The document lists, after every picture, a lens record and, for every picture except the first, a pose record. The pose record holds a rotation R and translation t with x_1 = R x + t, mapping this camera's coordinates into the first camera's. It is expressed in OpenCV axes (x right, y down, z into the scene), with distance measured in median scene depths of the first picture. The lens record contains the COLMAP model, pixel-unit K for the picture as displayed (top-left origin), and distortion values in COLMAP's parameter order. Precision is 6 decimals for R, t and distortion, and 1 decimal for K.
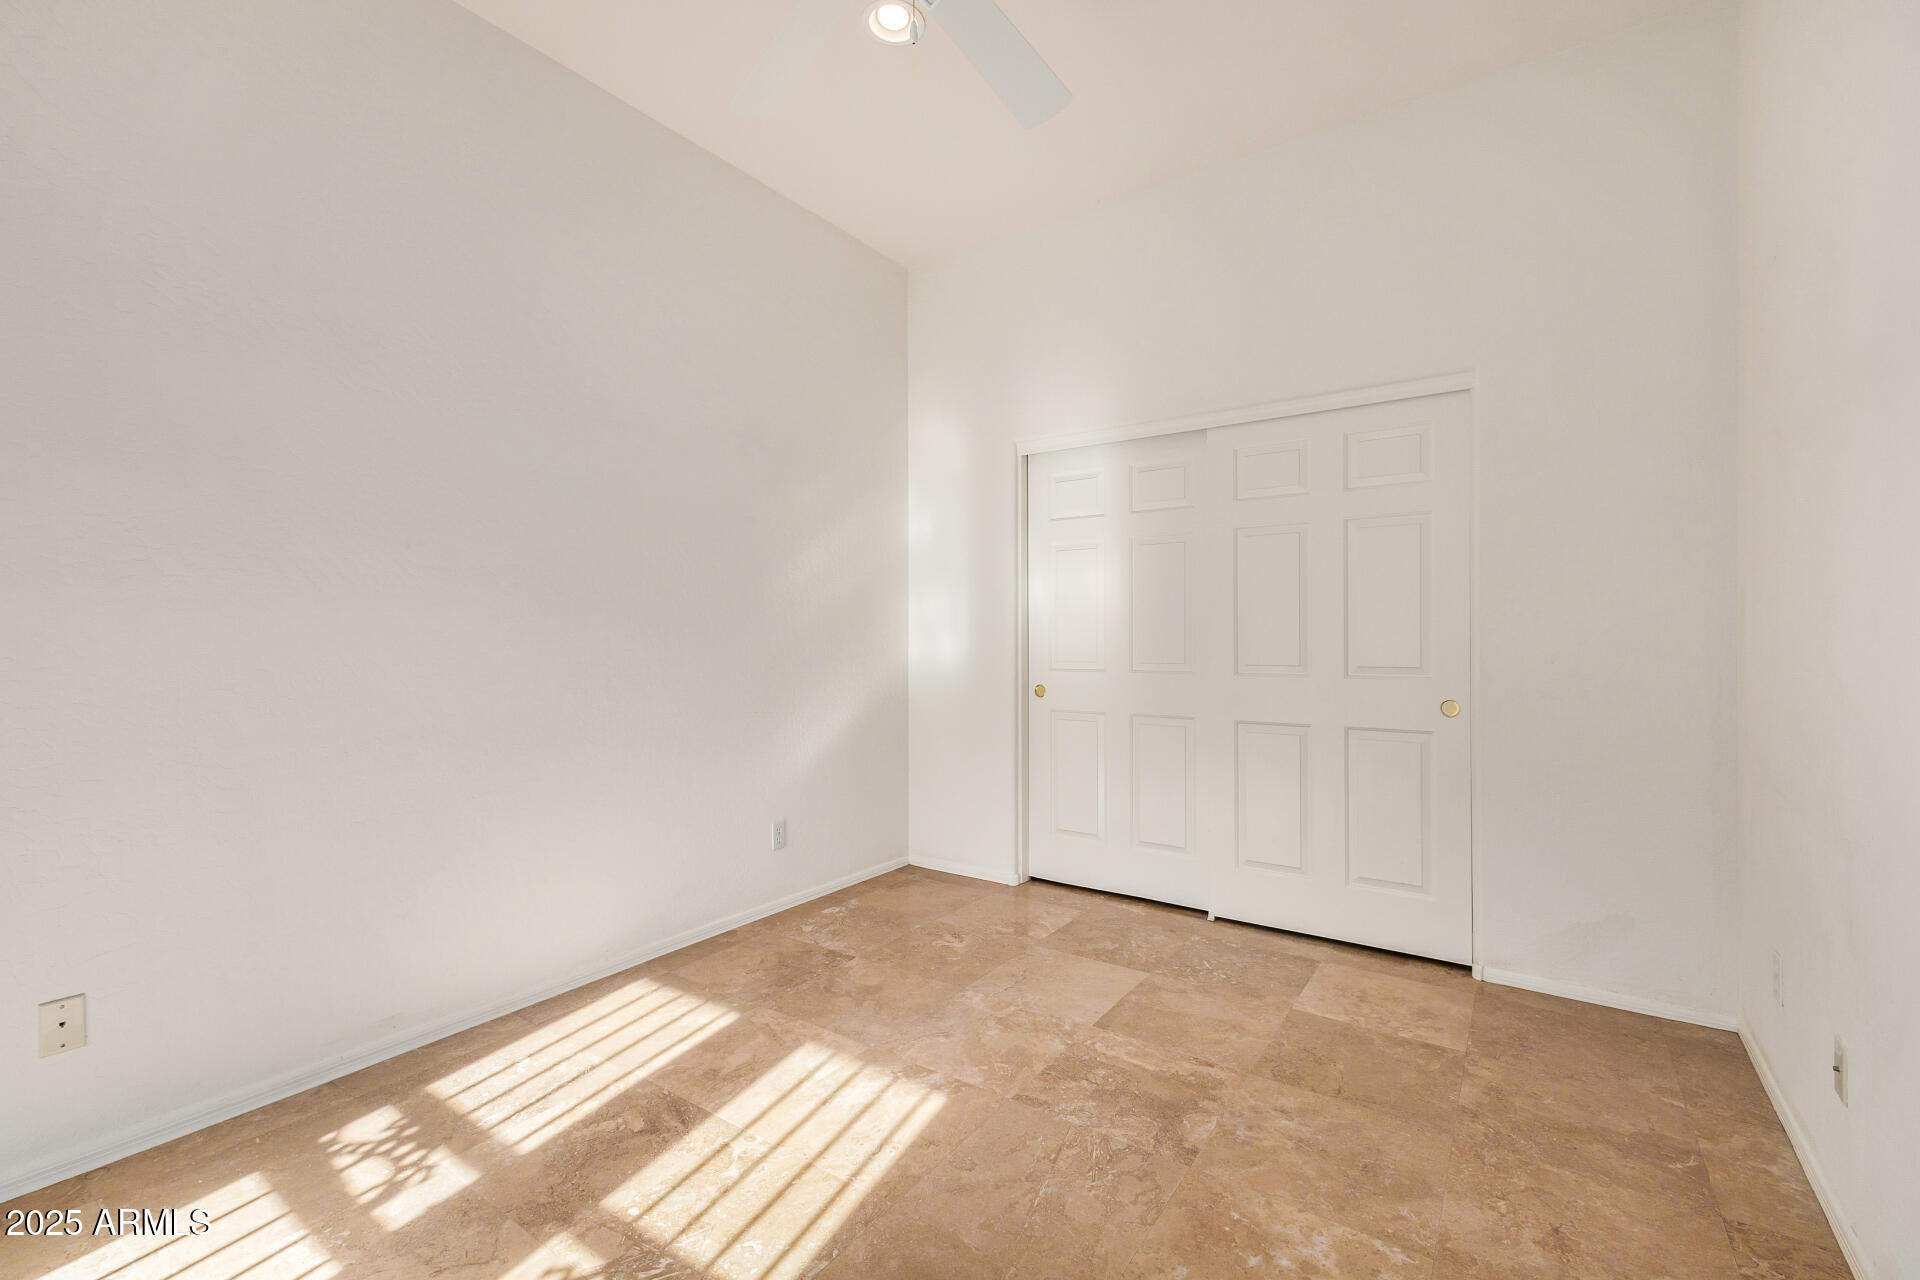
lens RADIAL K [[809.0, 0, 959.8], [0, 809.0, 636.1], [0, 0, 1]] dist [-0.000809, -0.000110]
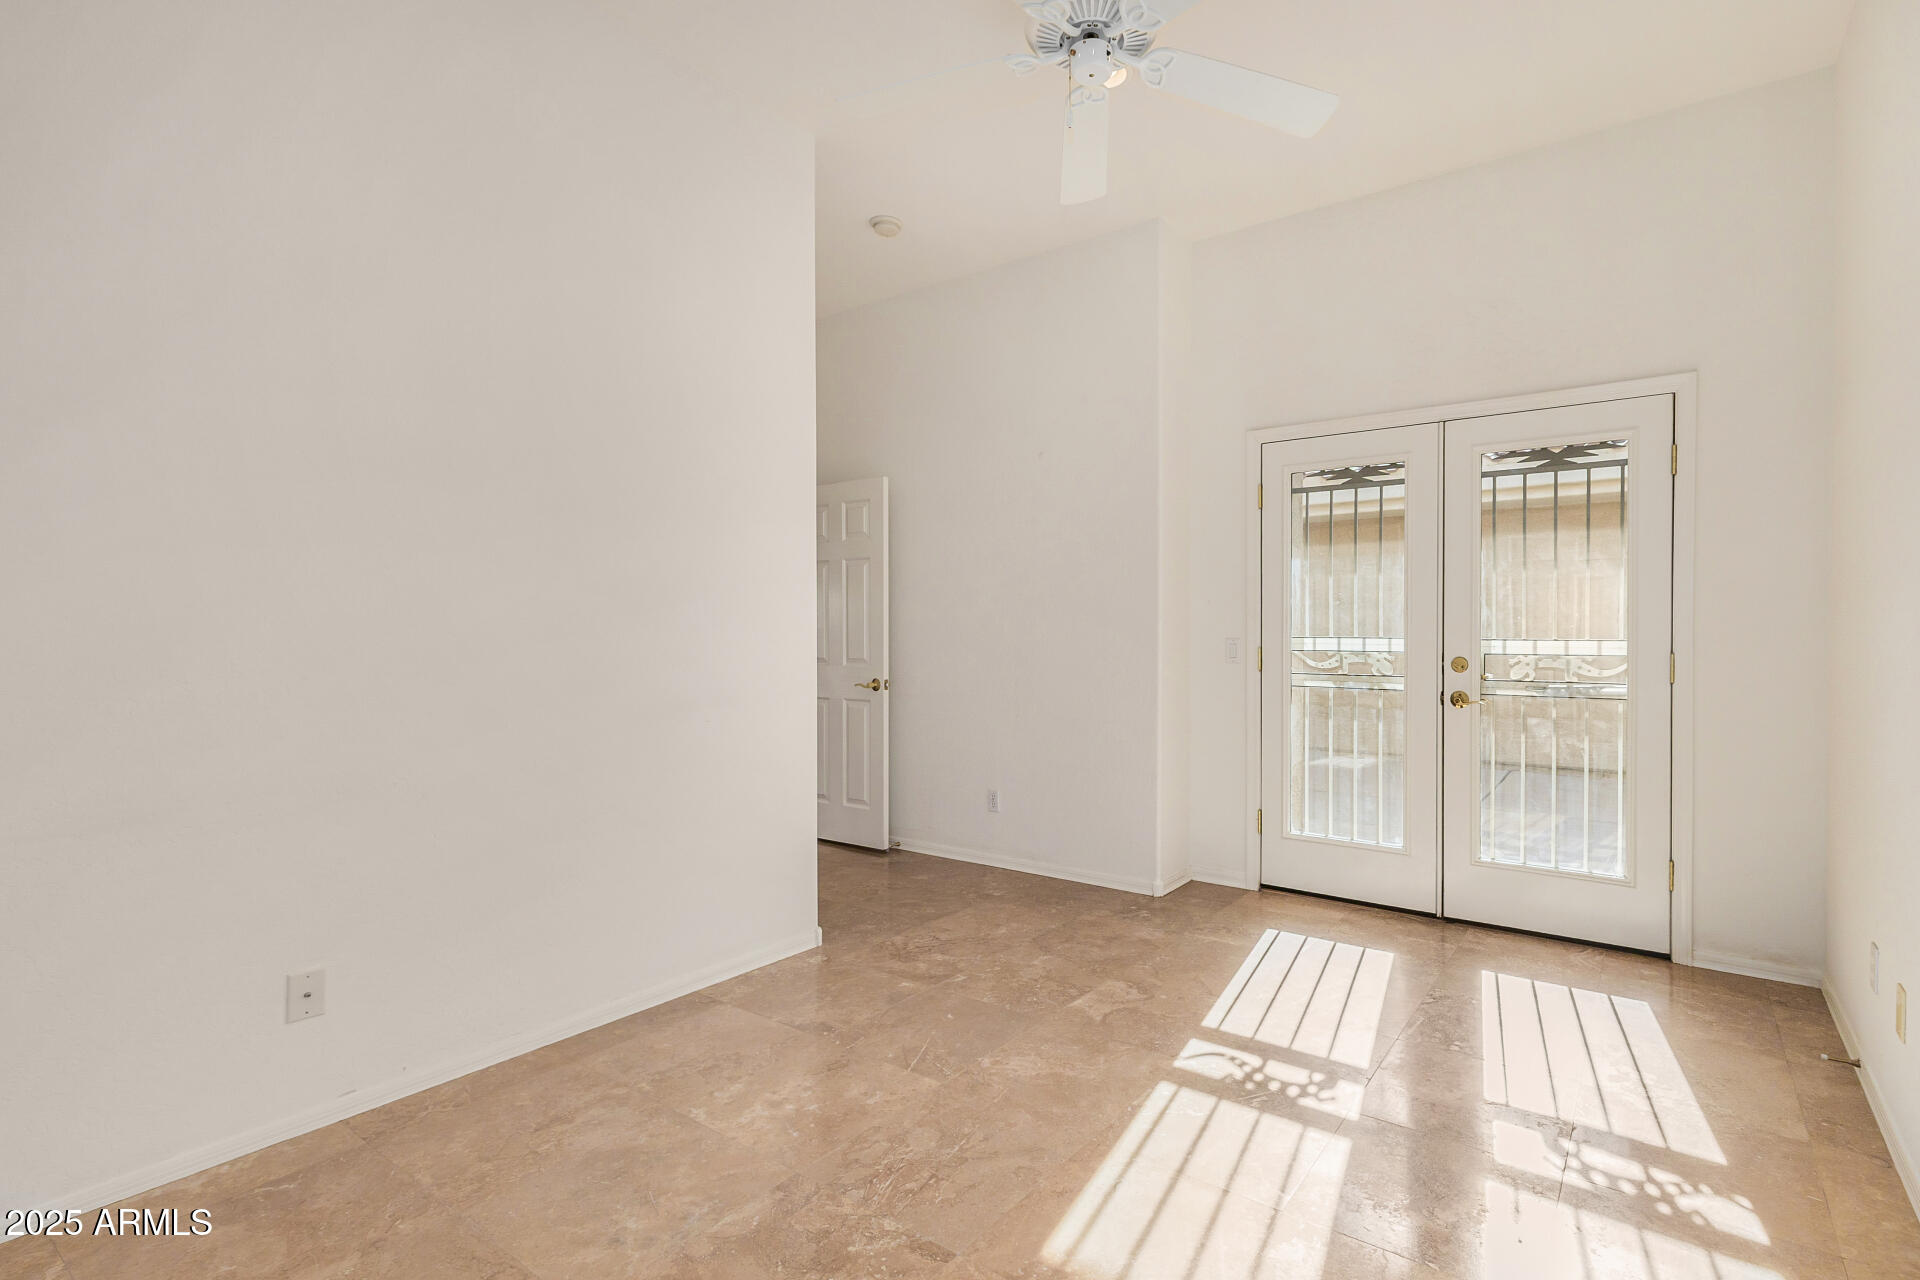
lens RADIAL K [[809.0, 0, 958.7], [0, 809.0, 637.9], [0, 0, 1]] dist [-0.000809, -0.000110]
pose [[-0.992407, 0.003260, 0.122955, -0.037924], [0.003957, 0.999977, 0.005424, -0.008013], [-0.122935, 0.005870, -0.992397, 1.998627]]
